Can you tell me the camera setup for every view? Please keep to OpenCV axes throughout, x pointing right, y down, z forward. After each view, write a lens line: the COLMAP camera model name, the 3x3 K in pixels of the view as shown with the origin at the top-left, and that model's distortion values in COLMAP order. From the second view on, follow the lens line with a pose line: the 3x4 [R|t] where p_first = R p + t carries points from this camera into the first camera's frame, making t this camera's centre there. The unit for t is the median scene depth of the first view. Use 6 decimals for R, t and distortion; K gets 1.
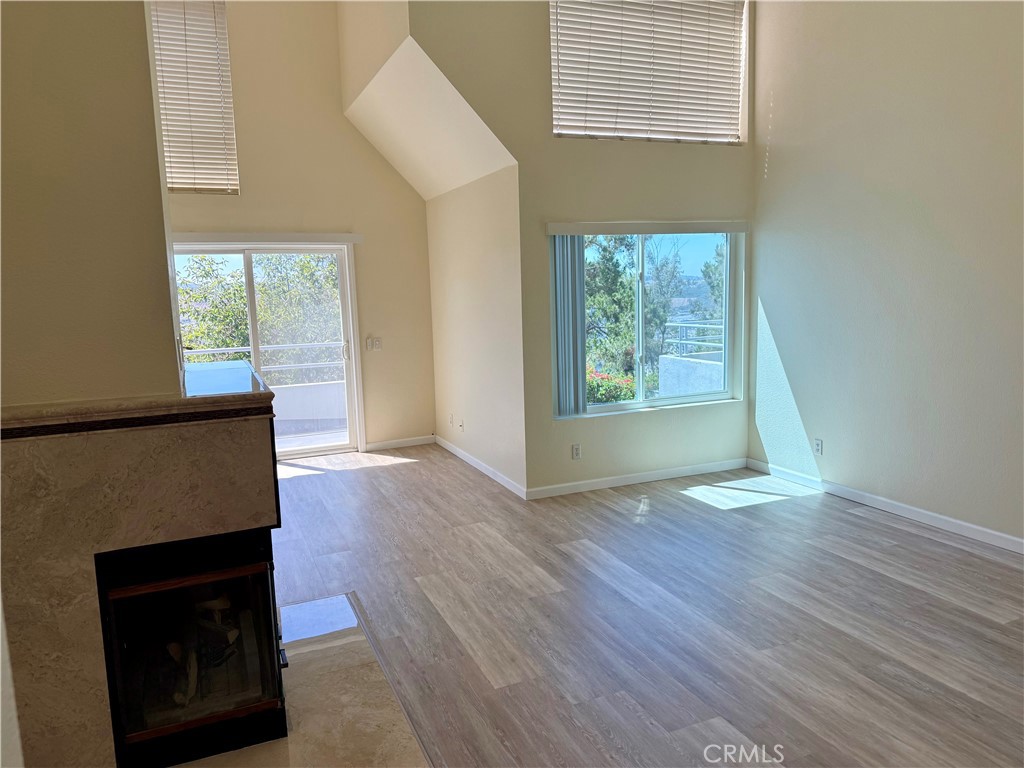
lens RADIAL K [[722.2, 0, 516.3], [0, 722.2, 385.6], [0, 0, 1]] dist [0.063873, -0.094142]
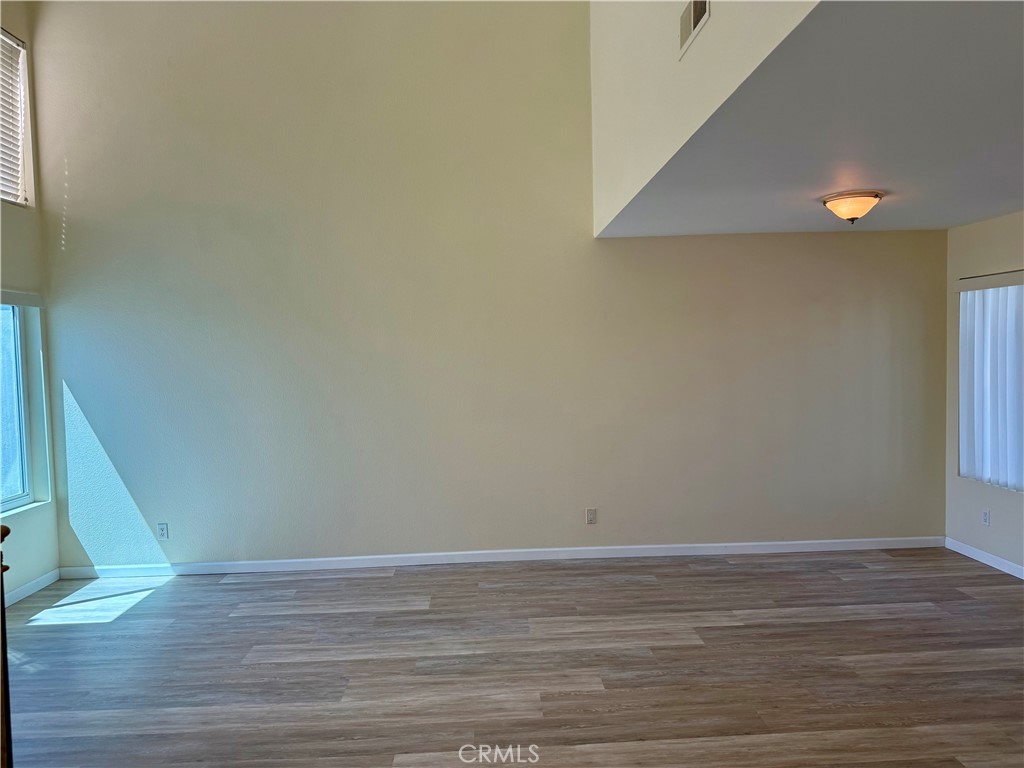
lens RADIAL K [[734.1, 0, 516.5], [0, 734.1, 388.3], [0, 0, 1]] dist [-0.004731, -0.009140]
pose [[0.365620, -0.033579, 0.930158, -0.343478], [0.148072, 0.988720, -0.022510, -0.013268], [-0.918911, 0.145961, 0.366468, 0.200208]]
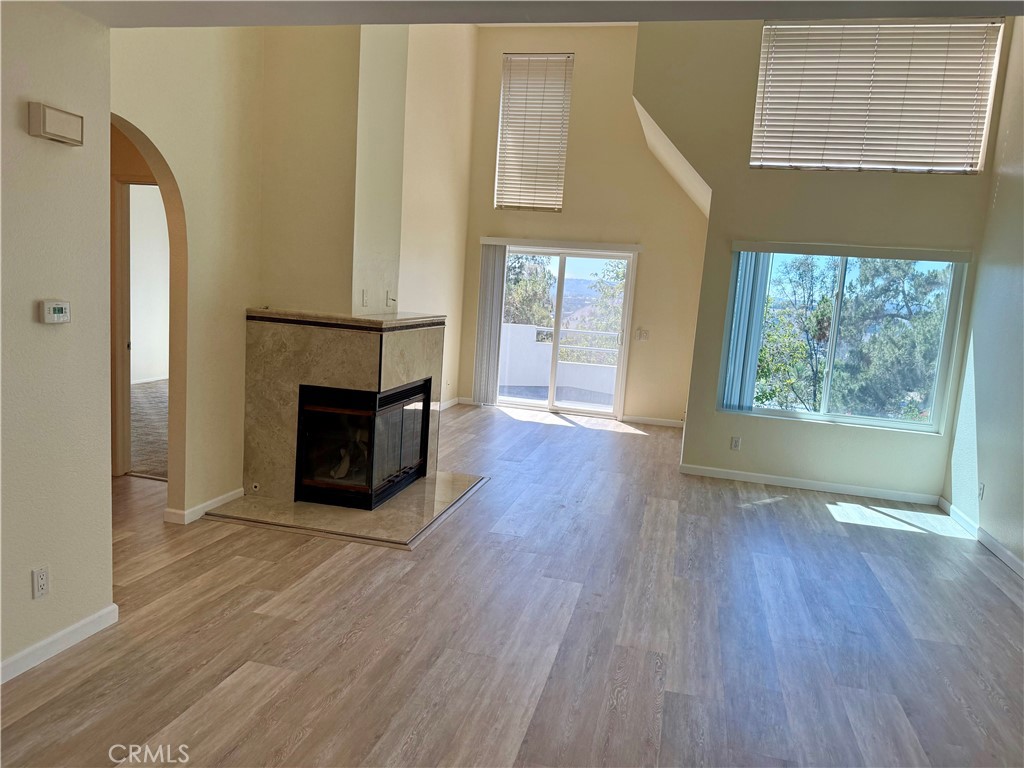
lens RADIAL K [[722.2, 0, 516.3], [0, 722.2, 385.6], [0, 0, 1]] dist [0.063873, -0.094142]
pose [[0.788810, 0.166123, -0.591761, 0.520031], [-0.176639, 0.983437, 0.040619, 0.018410], [0.588708, 0.072487, 0.805089, -0.139745]]
